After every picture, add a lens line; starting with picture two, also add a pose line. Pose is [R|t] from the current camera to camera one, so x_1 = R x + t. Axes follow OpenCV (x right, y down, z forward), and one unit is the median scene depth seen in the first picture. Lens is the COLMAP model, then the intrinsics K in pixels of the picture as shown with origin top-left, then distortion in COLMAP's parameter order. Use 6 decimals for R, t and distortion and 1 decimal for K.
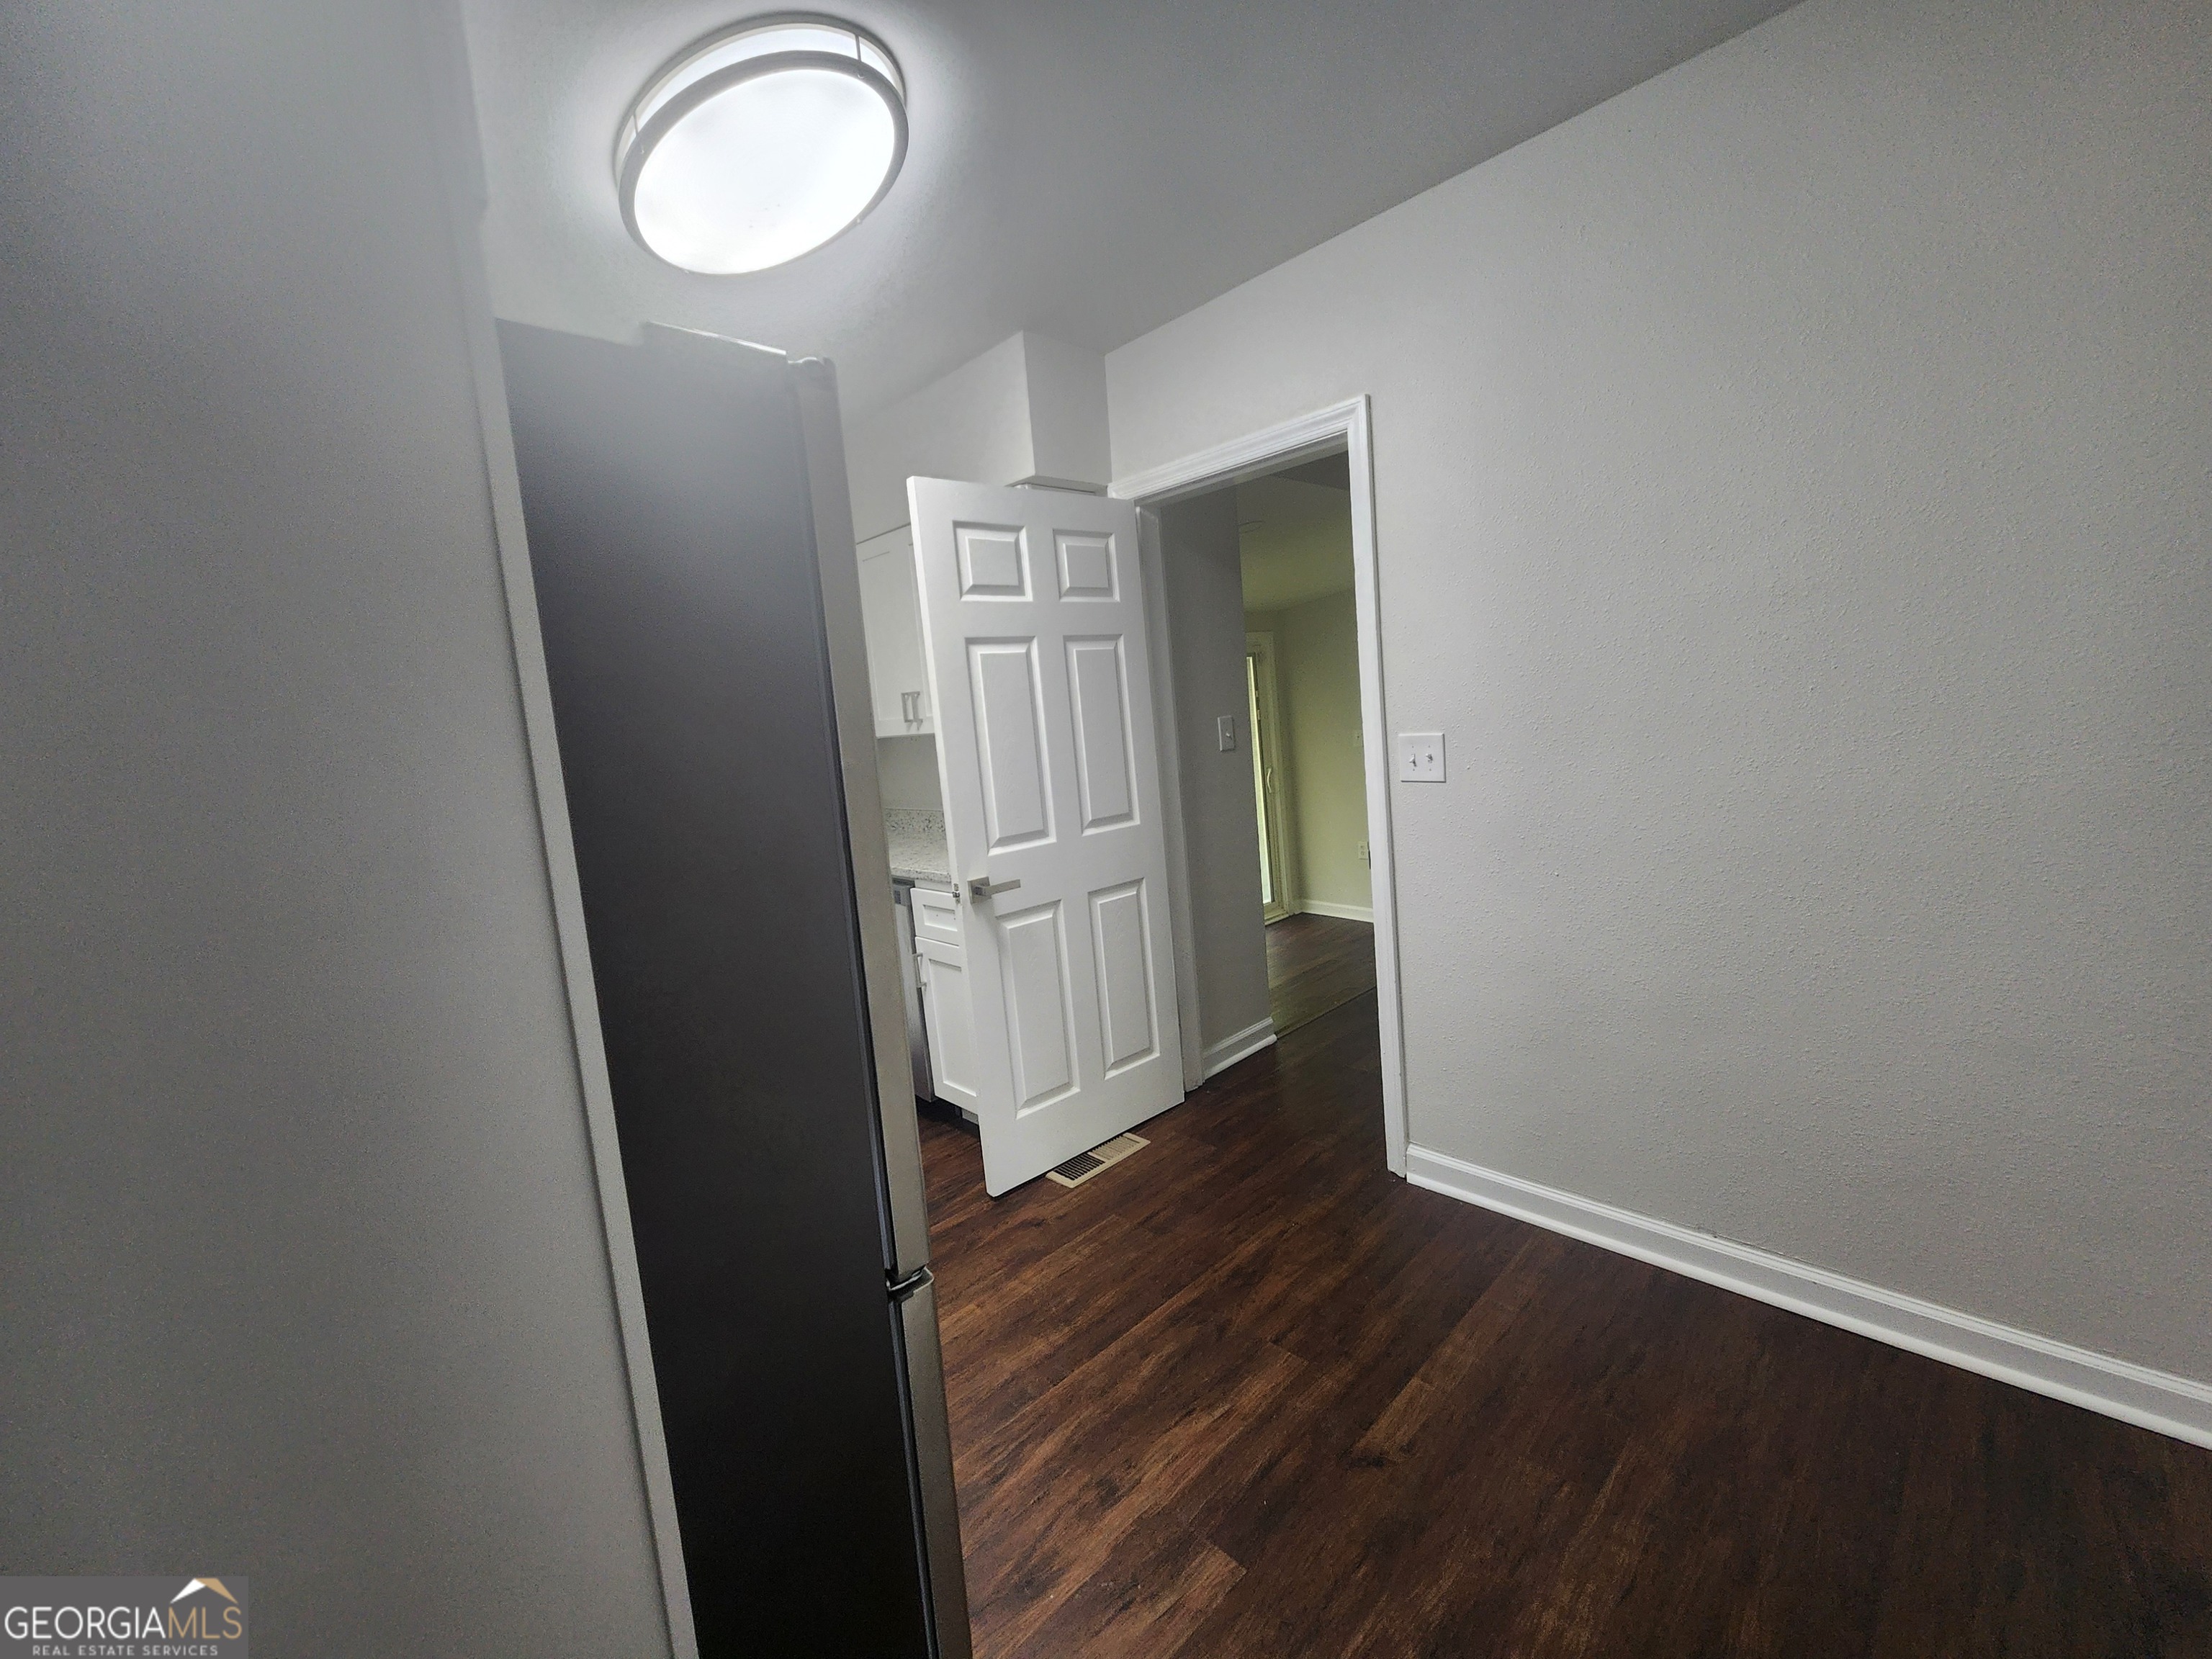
lens RADIAL K [[903.2, 0, 1100.9], [0, 903.2, 822.8], [0, 0, 1]] dist [-0.002441, -0.000099]
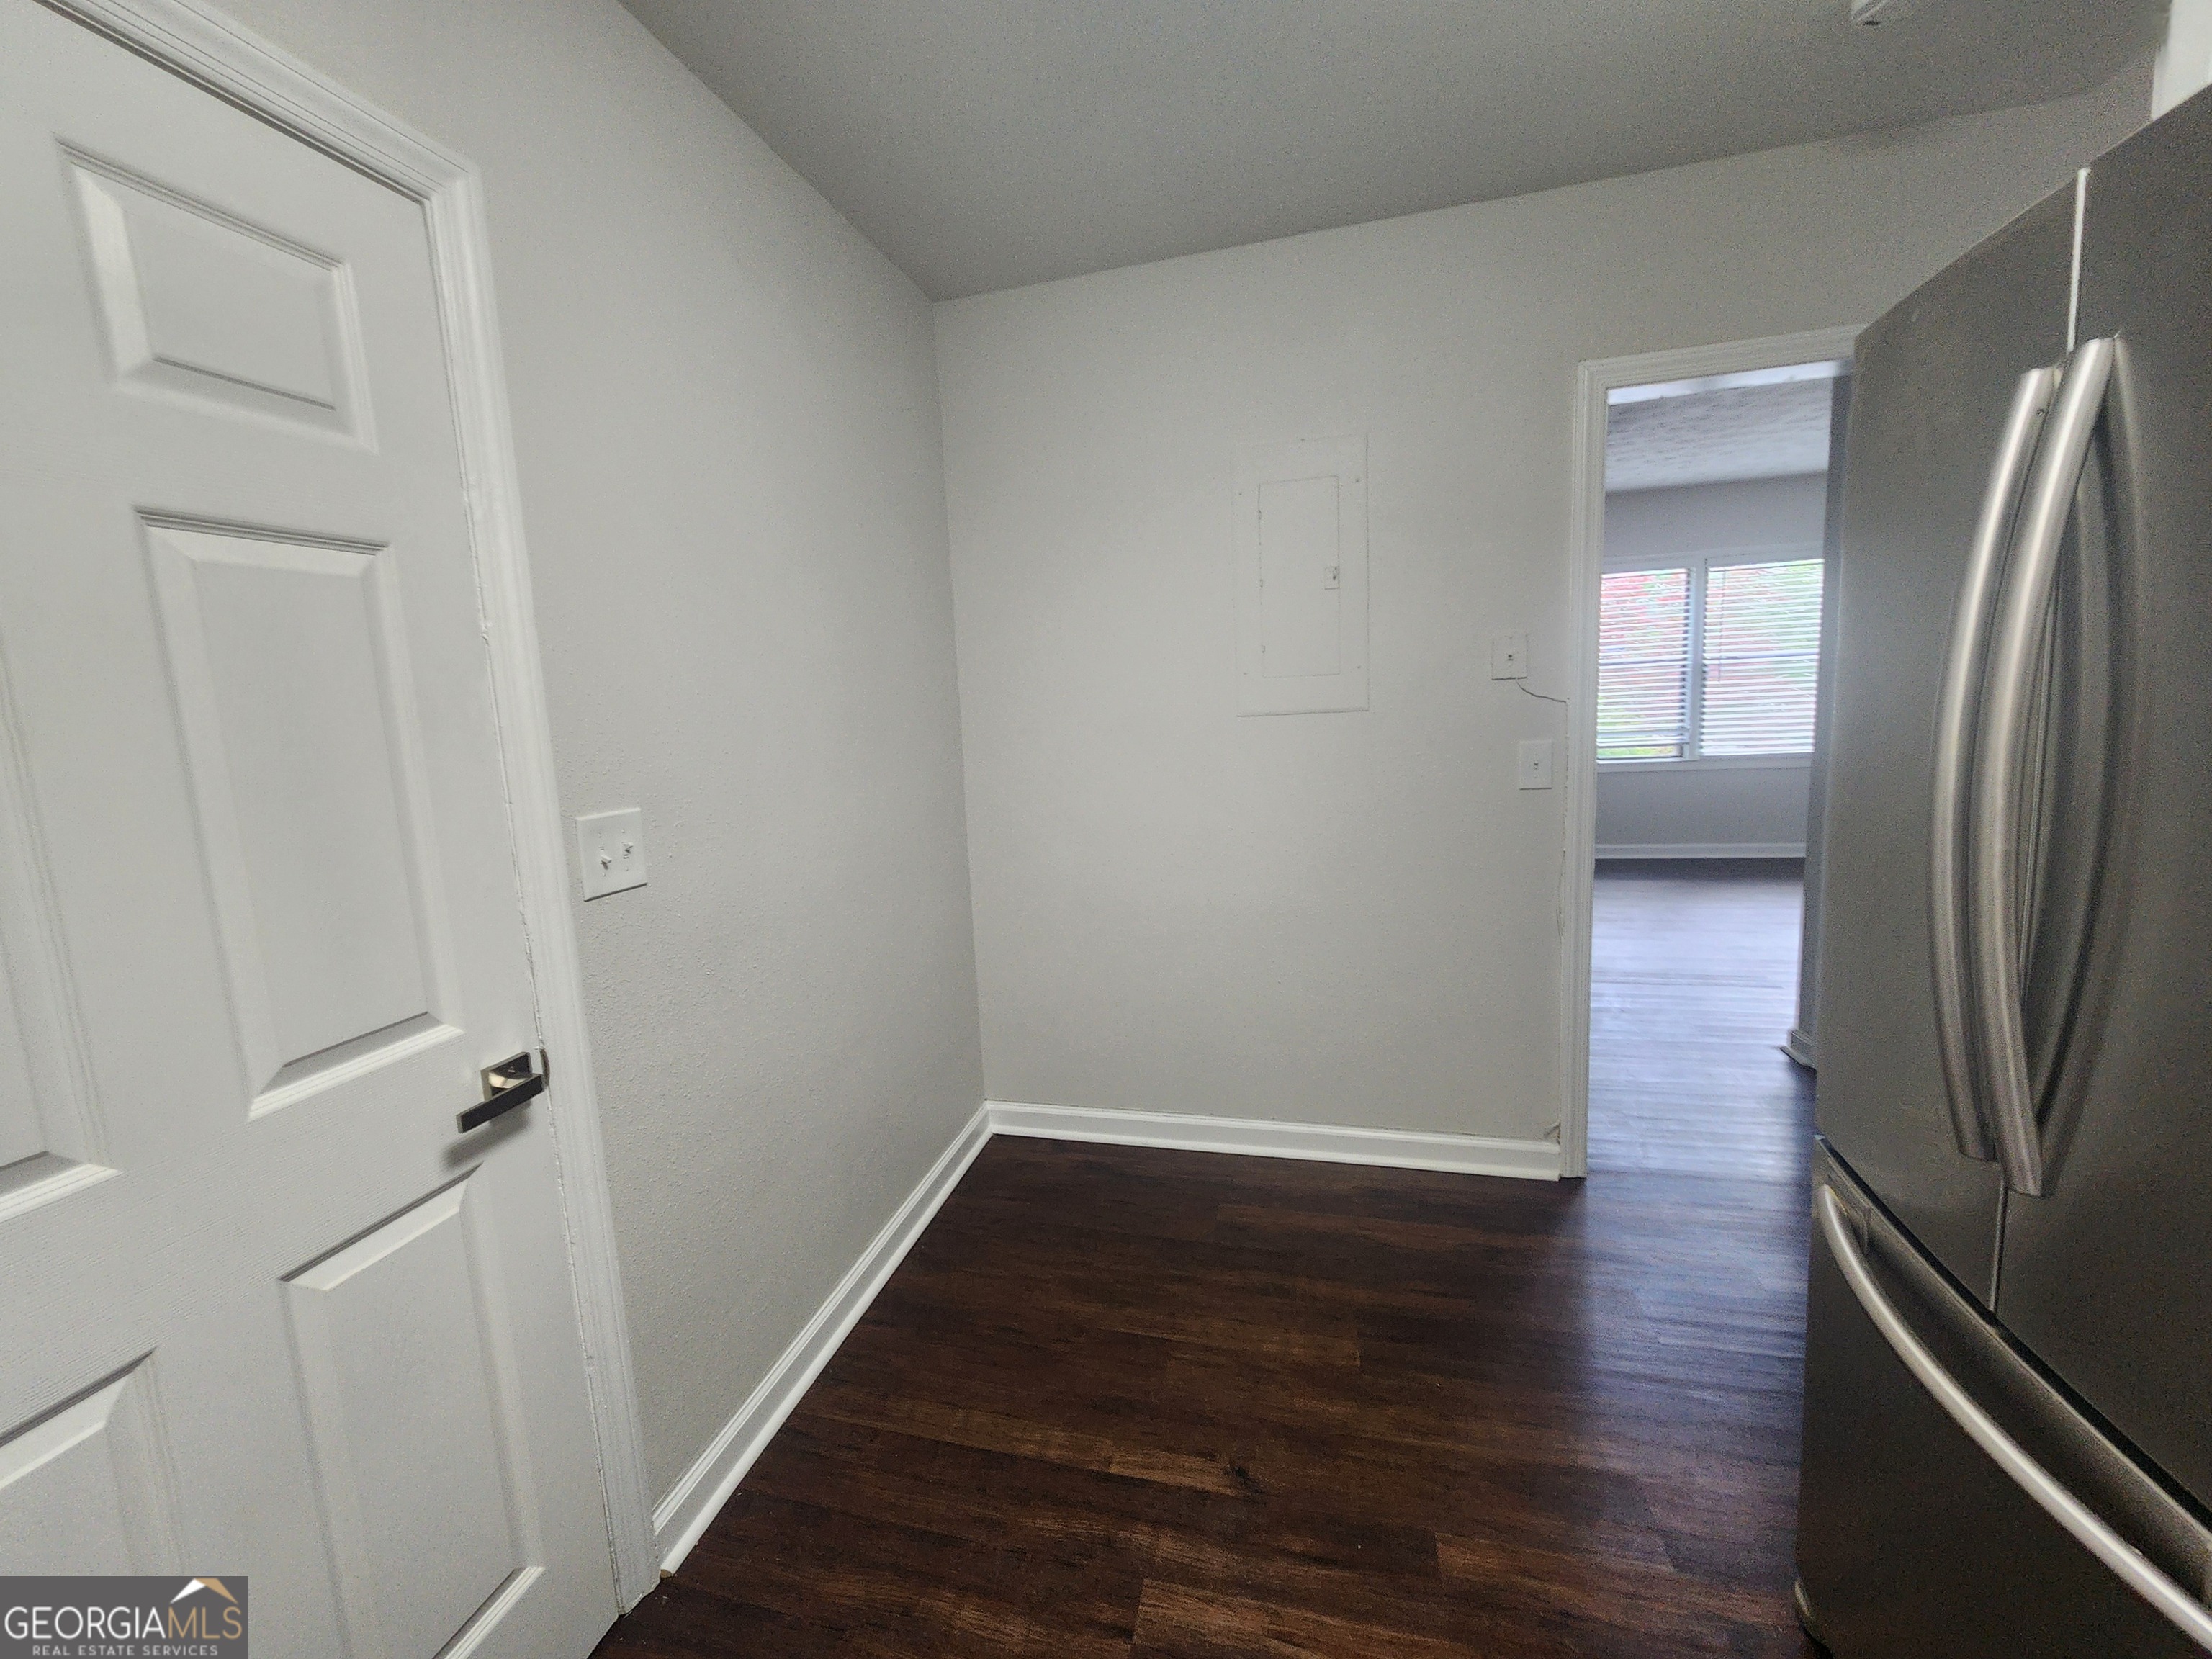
lens RADIAL K [[903.2, 0, 1064.7], [0, 903.2, 829.2], [0, 0, 1]] dist [-0.002441, -0.000099]
pose [[-0.504924, 0.006317, 0.863141, -0.423682], [0.203272, 0.972719, 0.111792, -0.123606], [-0.838888, 0.231899, -0.492433, 1.371053]]
